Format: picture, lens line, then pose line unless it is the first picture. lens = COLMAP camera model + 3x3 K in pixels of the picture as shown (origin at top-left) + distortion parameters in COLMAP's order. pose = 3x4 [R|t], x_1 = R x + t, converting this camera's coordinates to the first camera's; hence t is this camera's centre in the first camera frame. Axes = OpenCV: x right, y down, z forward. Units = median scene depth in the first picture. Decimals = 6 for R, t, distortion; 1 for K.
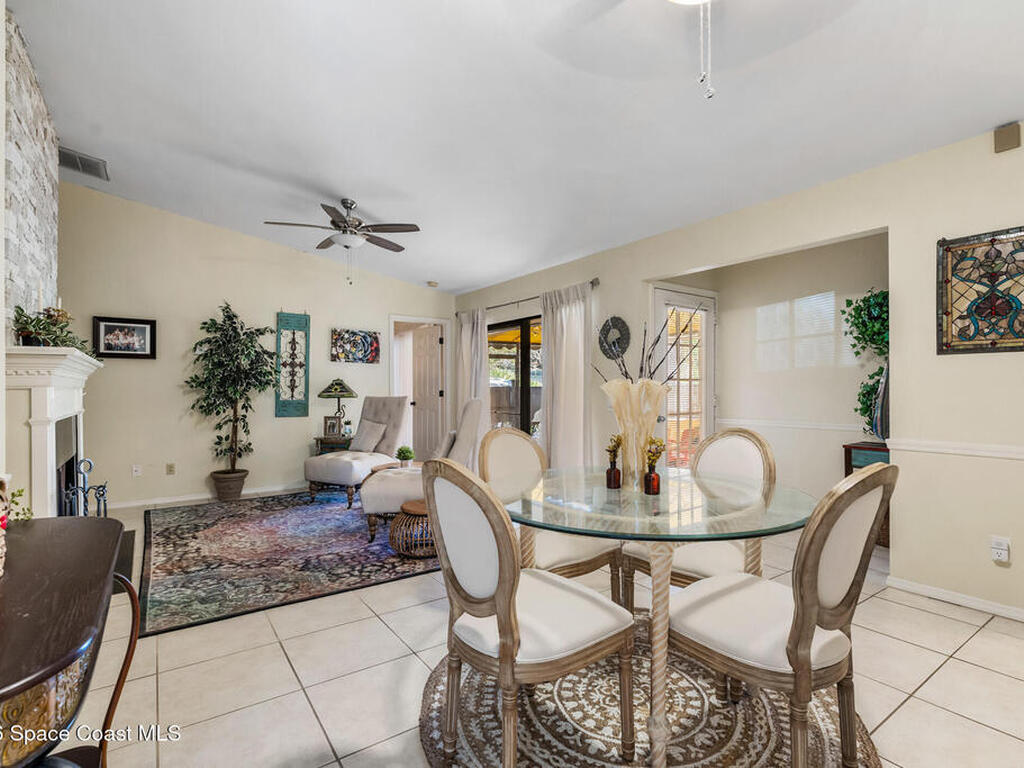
lens RADIAL K [[511.5, 0, 516.0], [0, 511.5, 387.3], [0, 0, 1]] dist [-0.003096, 0.000117]
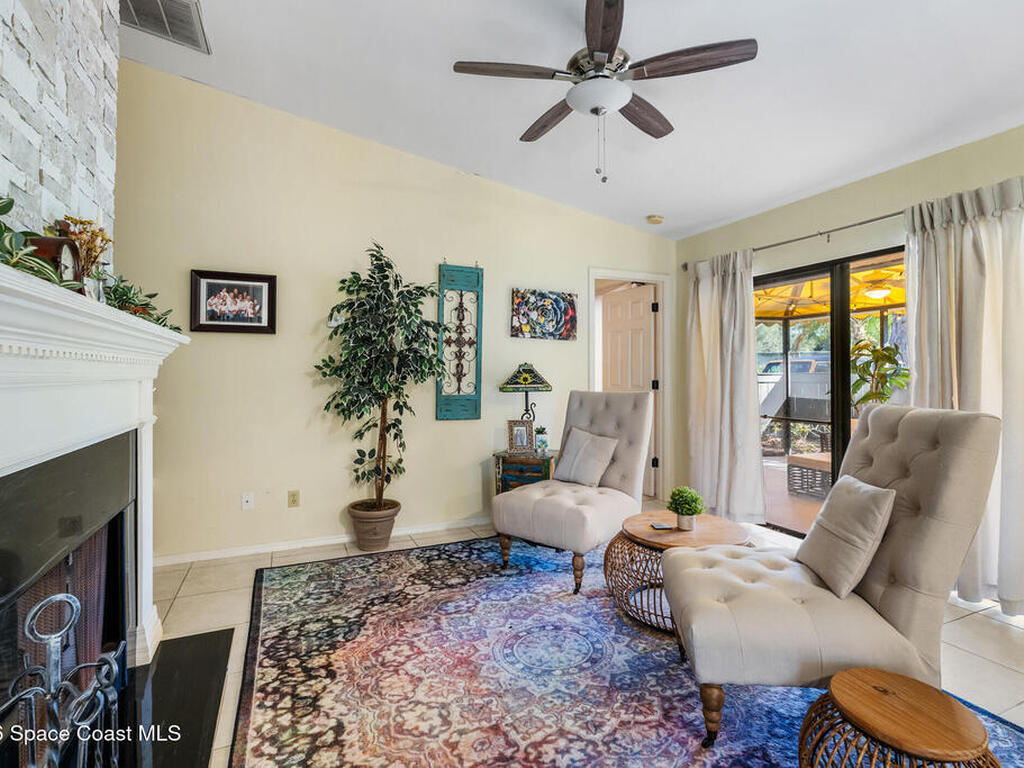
lens RADIAL K [[524.1, 0, 519.0], [0, 524.1, 364.0], [0, 0, 1]] dist [0.000230, 0.000185]
pose [[0.979961, -0.001017, -0.199189, -0.257971], [-0.002080, 0.999880, -0.015336, -0.005941], [0.199180, 0.015443, 0.979841, 0.394657]]
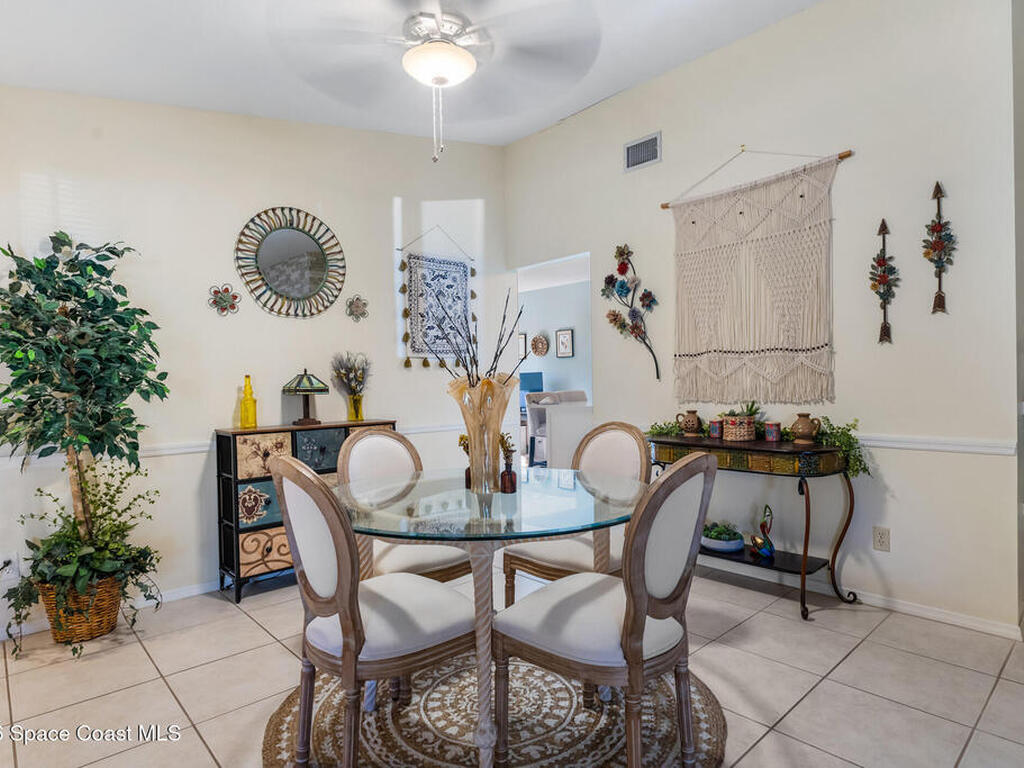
lens RADIAL K [[587.7, 0, 515.6], [0, 587.7, 385.4], [0, 0, 1]] dist [-0.001117, -0.000258]
pose [[-0.991658, 0.024841, -0.126478, 0.118043], [0.023718, 0.999665, 0.010382, -0.001381], [0.126693, 0.007296, -0.991915, 0.783330]]
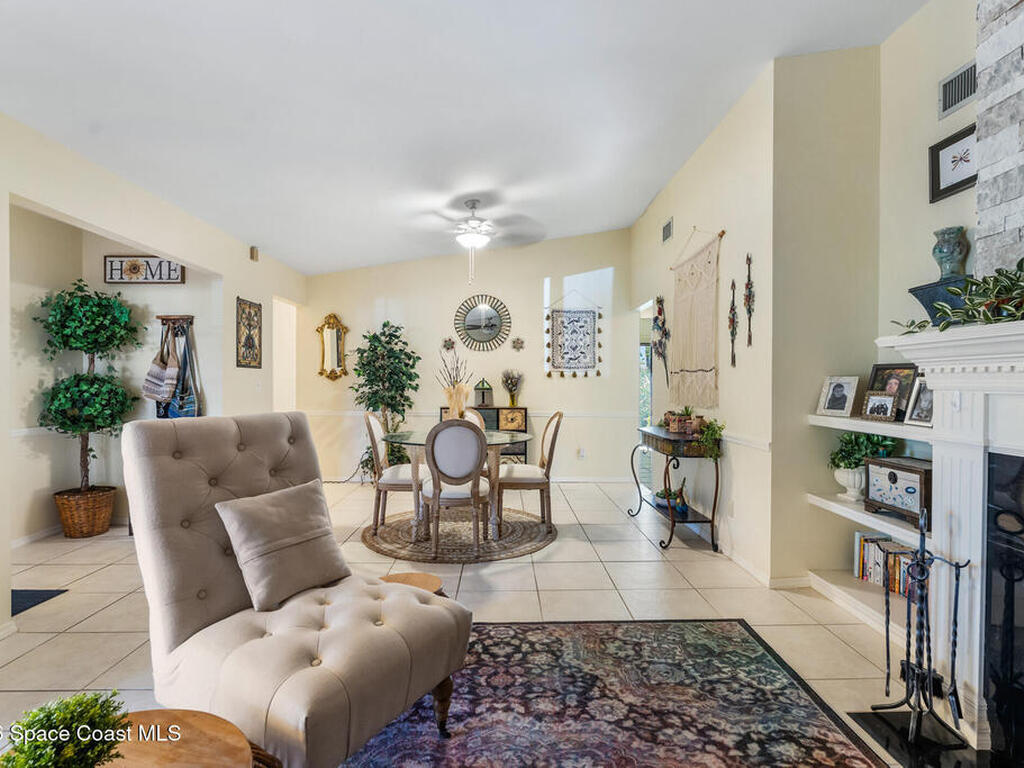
lens RADIAL K [[511.5, 0, 516.0], [0, 511.5, 387.3], [0, 0, 1]] dist [-0.003096, 0.000117]
pose [[-0.832236, -0.003618, 0.554410, -0.434339], [-0.000549, 0.999984, 0.005701, -0.004752], [-0.554422, 0.004440, -0.832224, 0.995969]]
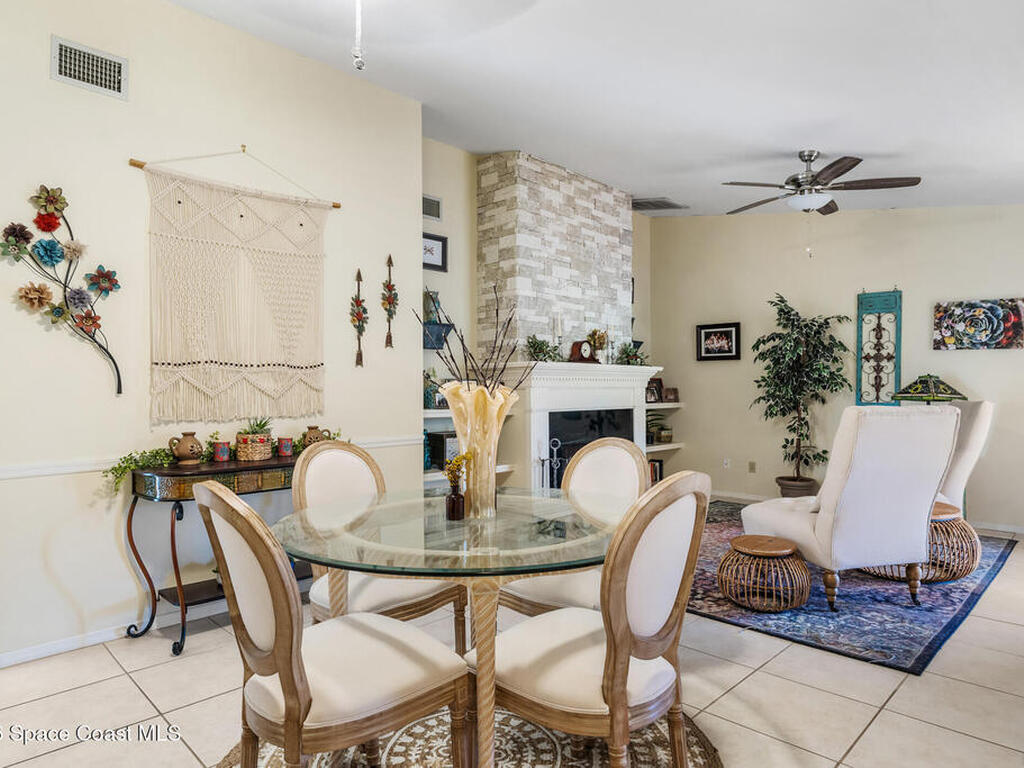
lens RADIAL K [[619.4, 0, 516.9], [0, 619.4, 388.4], [0, 0, 1]] dist [-0.004338, 0.000800]
pose [[0.173980, 0.003800, -0.984742, 0.463565], [0.003430, 0.999984, 0.004465, -0.003600], [0.984743, -0.004154, 0.173964, 0.334313]]
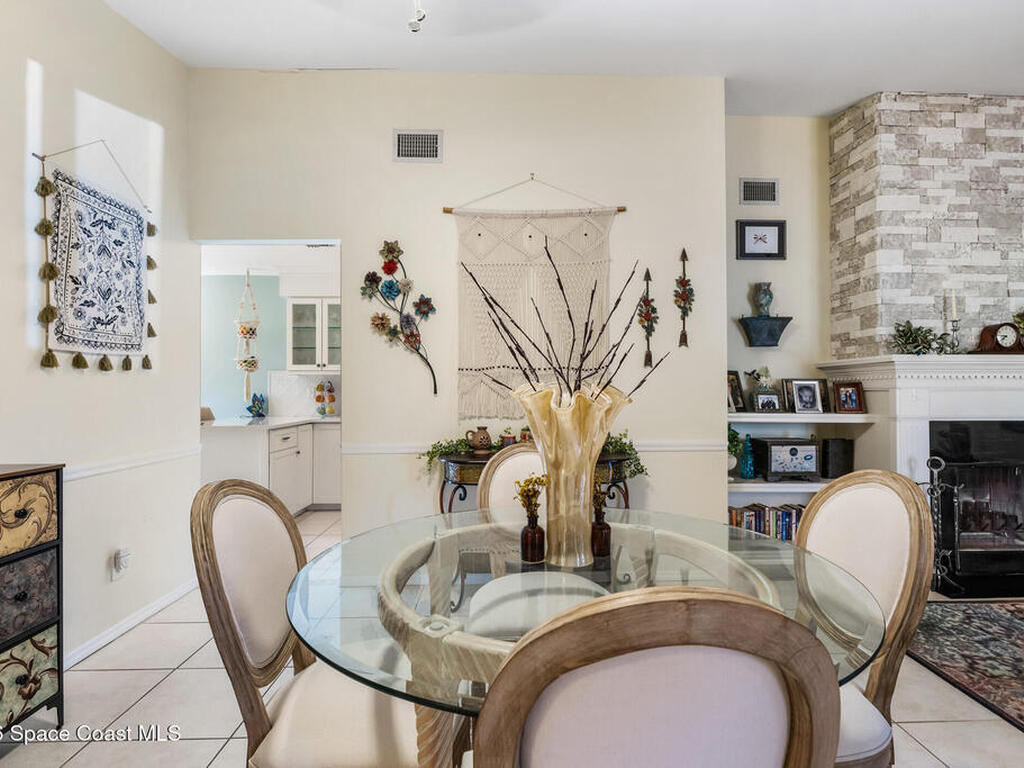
lens RADIAL K [[524.9, 0, 517.1], [0, 524.9, 387.1], [0, 0, 1]] dist [-0.005720, 0.000504]
pose [[-0.550993, -0.000054, -0.834510, 0.301592], [0.005154, 0.999981, -0.003468, -0.002712], [0.834494, -0.006212, -0.550982, 0.489137]]
